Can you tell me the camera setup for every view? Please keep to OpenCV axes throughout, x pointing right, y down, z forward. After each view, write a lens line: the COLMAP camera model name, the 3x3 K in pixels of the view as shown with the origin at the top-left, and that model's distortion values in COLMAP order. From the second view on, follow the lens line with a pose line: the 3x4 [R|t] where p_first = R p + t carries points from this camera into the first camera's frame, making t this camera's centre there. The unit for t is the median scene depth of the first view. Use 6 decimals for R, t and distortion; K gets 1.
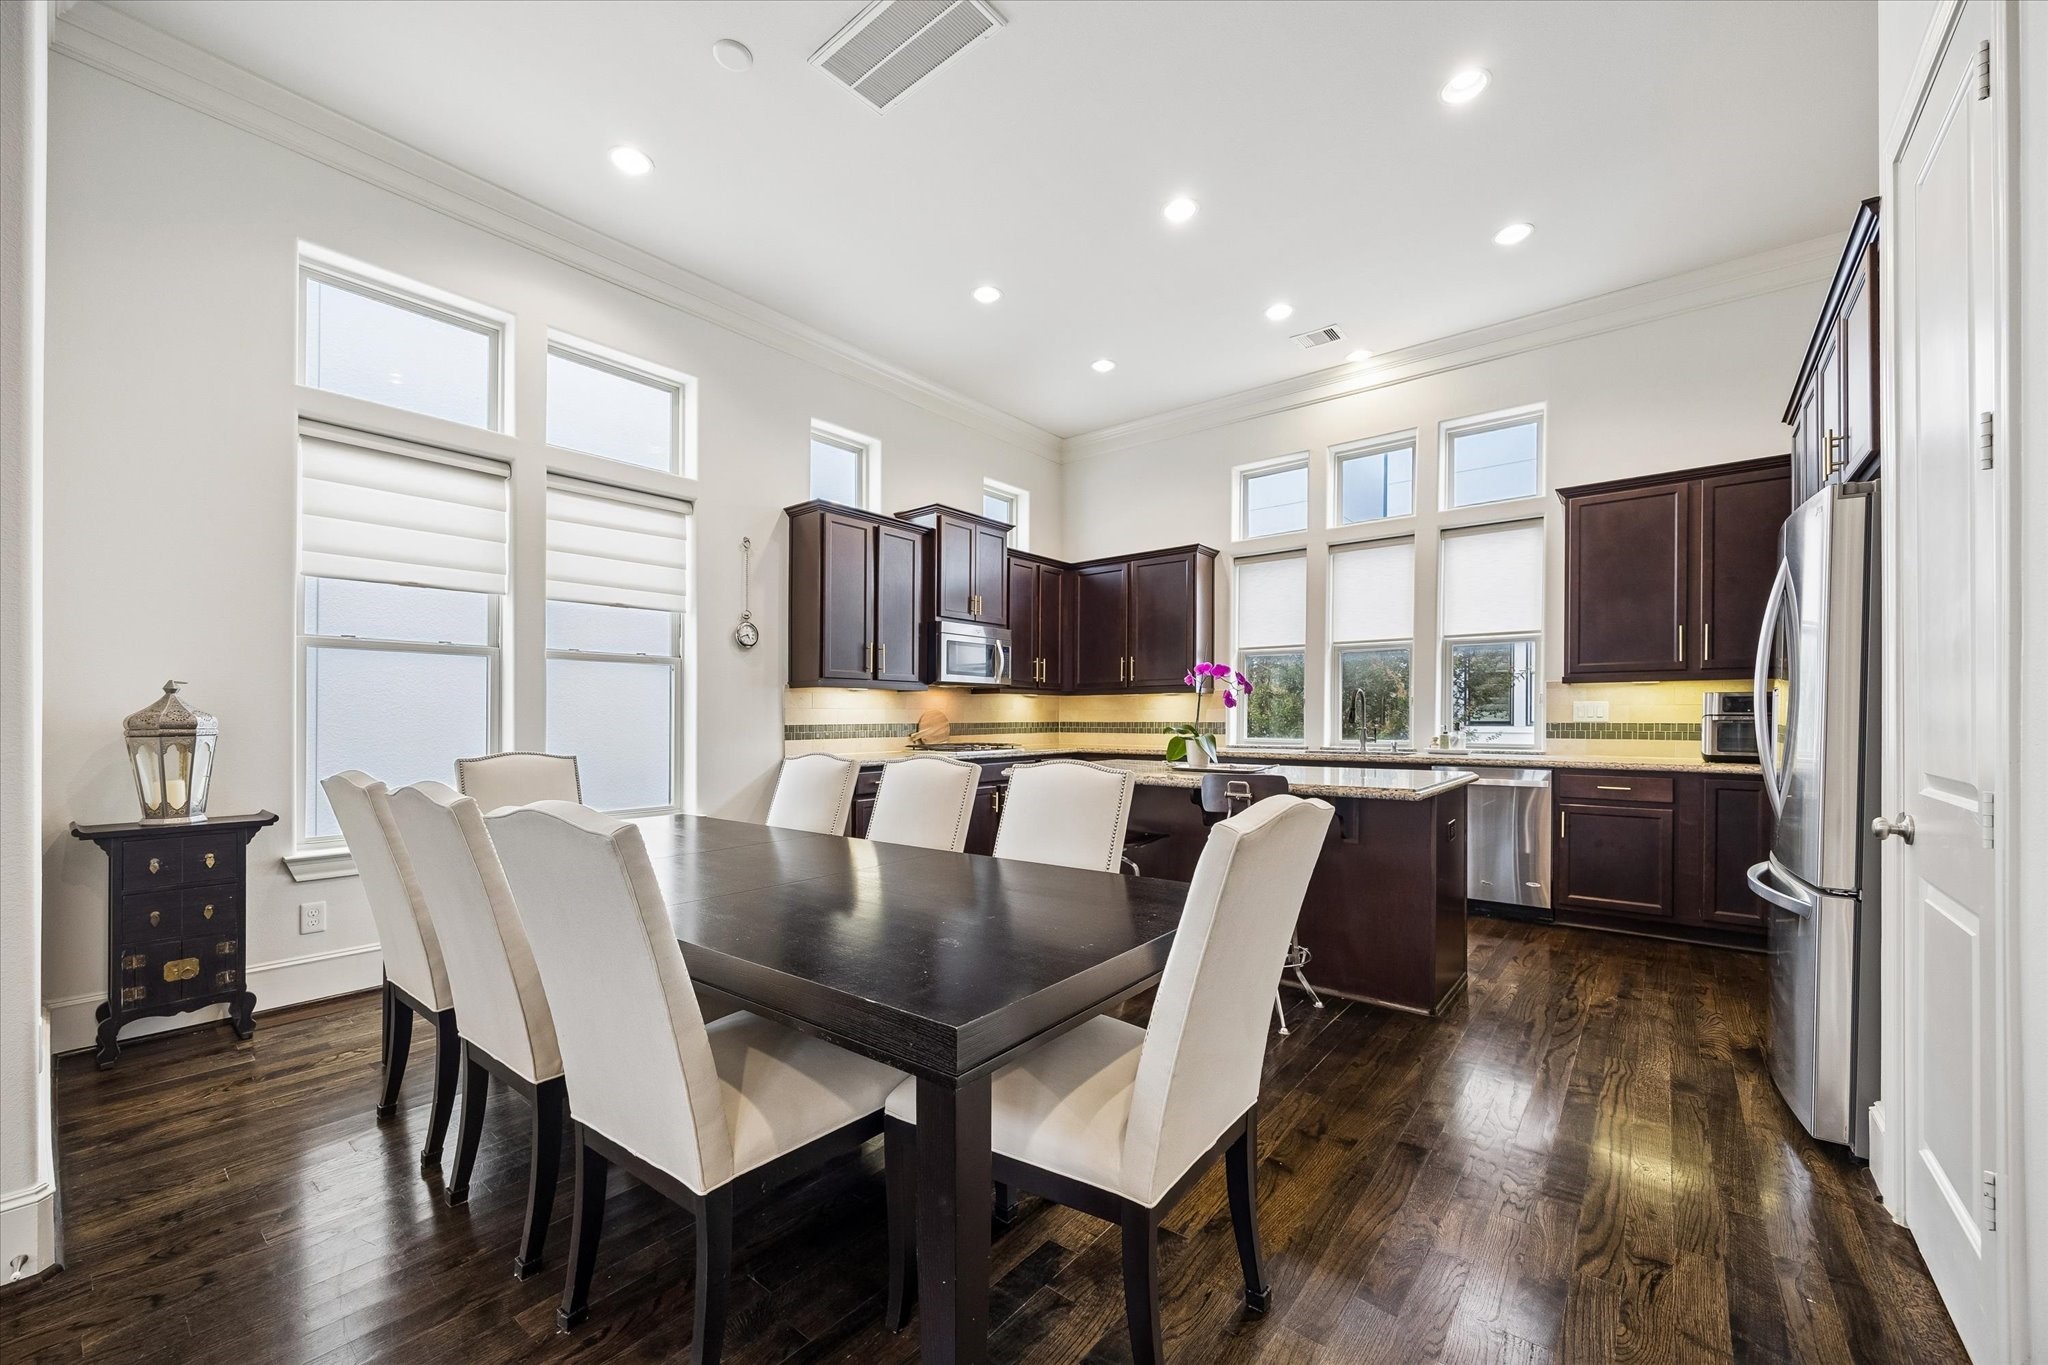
lens RADIAL K [[801.0, 0, 1000.8], [0, 801.0, 729.2], [0, 0, 1]] dist [-0.003720, -0.000479]
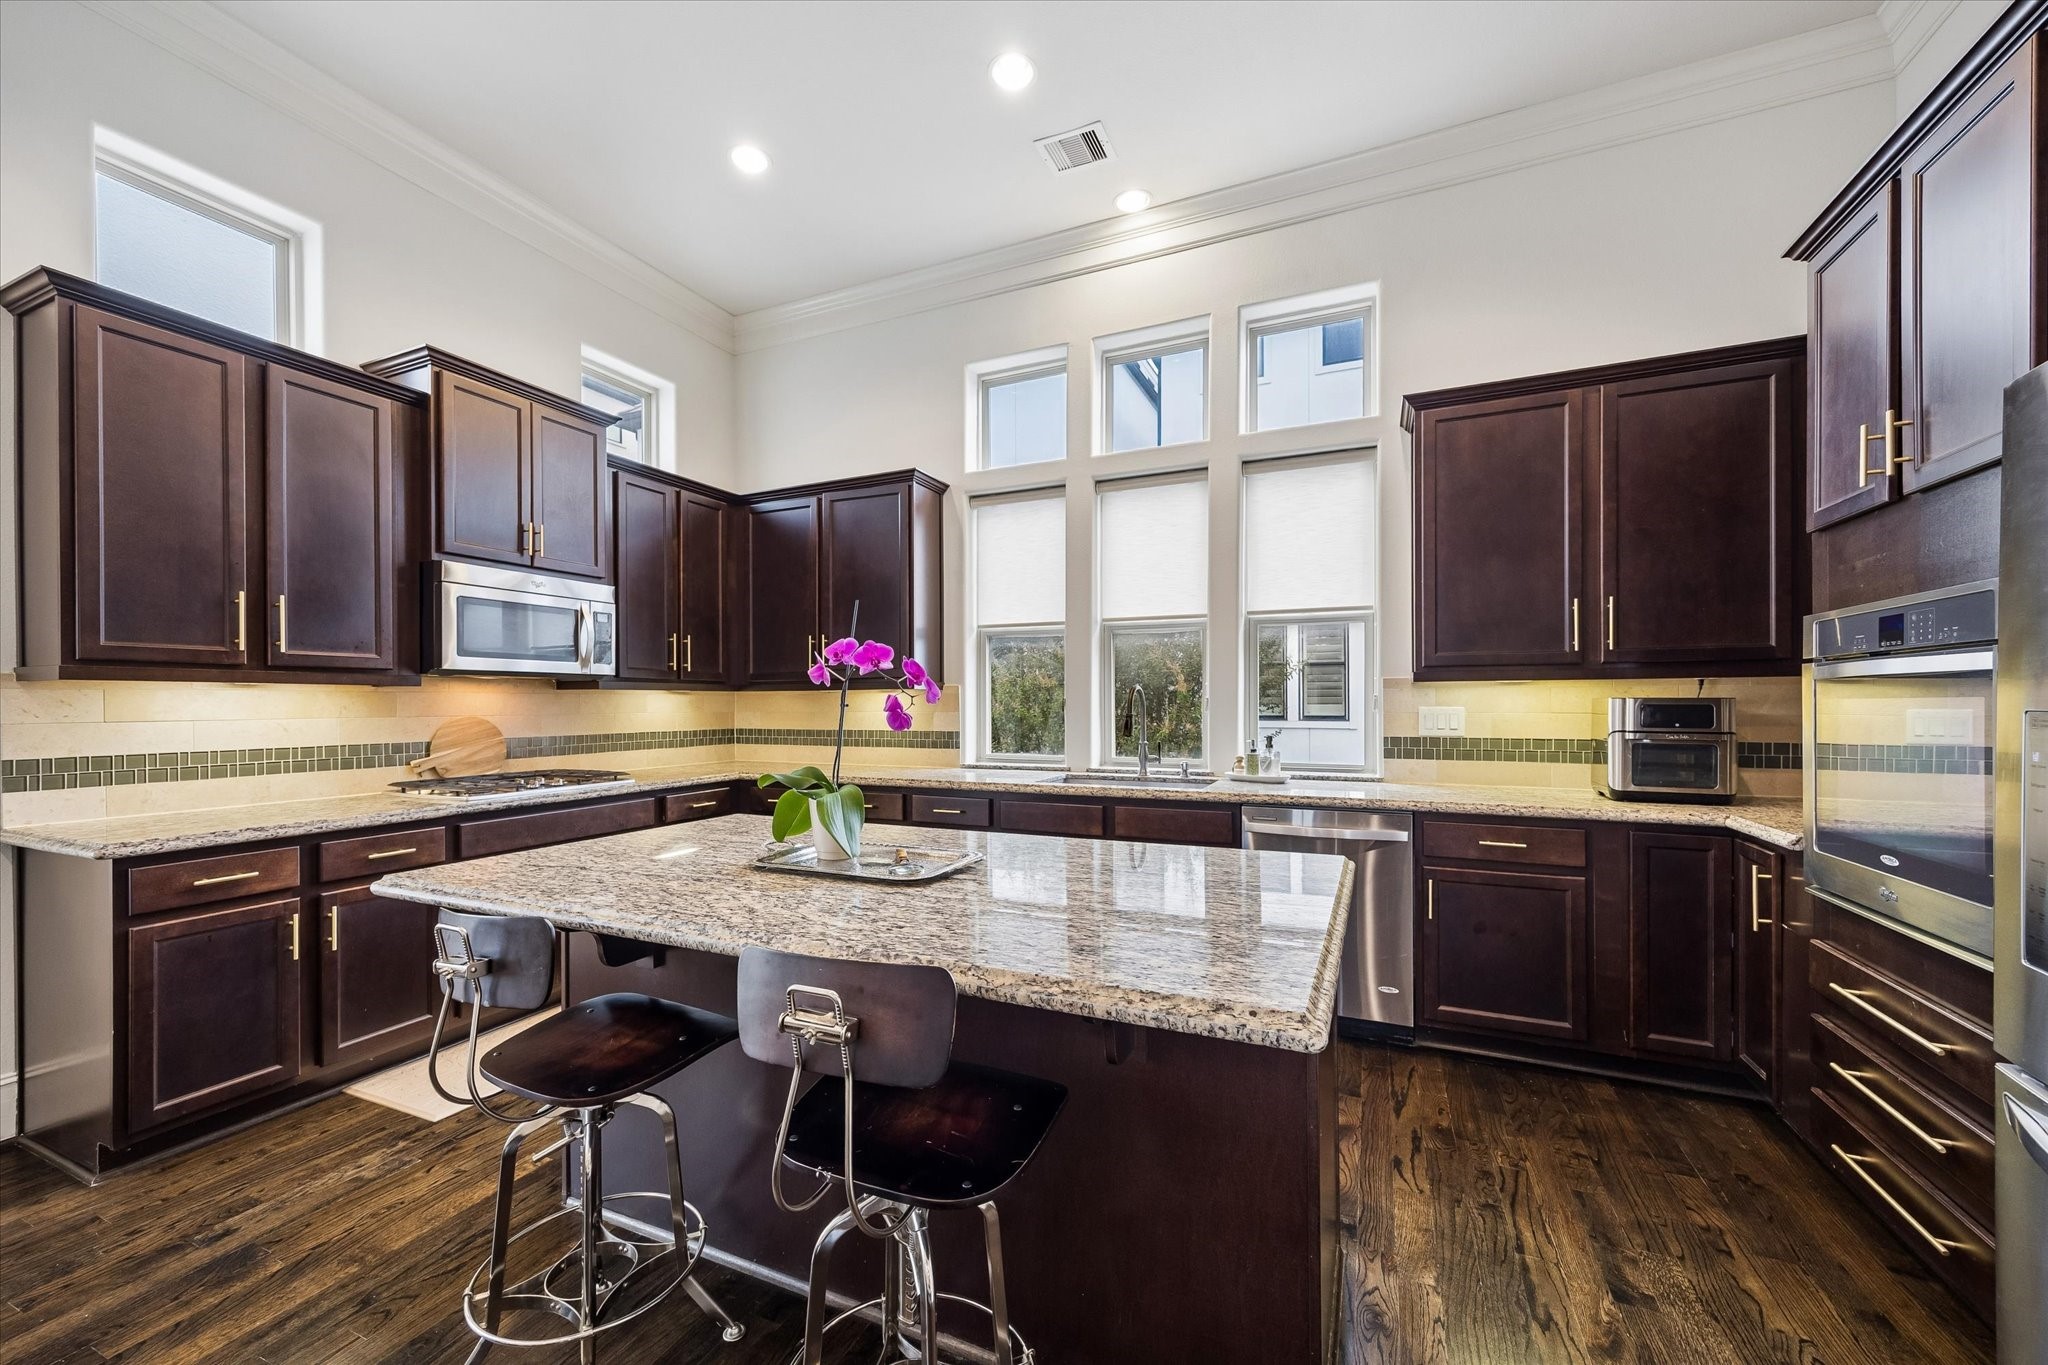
lens RADIAL K [[801.0, 0, 1020.6], [0, 801.0, 696.7], [0, 0, 1]] dist [-0.003720, -0.000479]
pose [[0.960290, -0.000257, 0.279004, 0.154712], [0.006878, 0.999717, -0.022753, -0.025331], [-0.278919, 0.023768, 0.960020, 0.356692]]
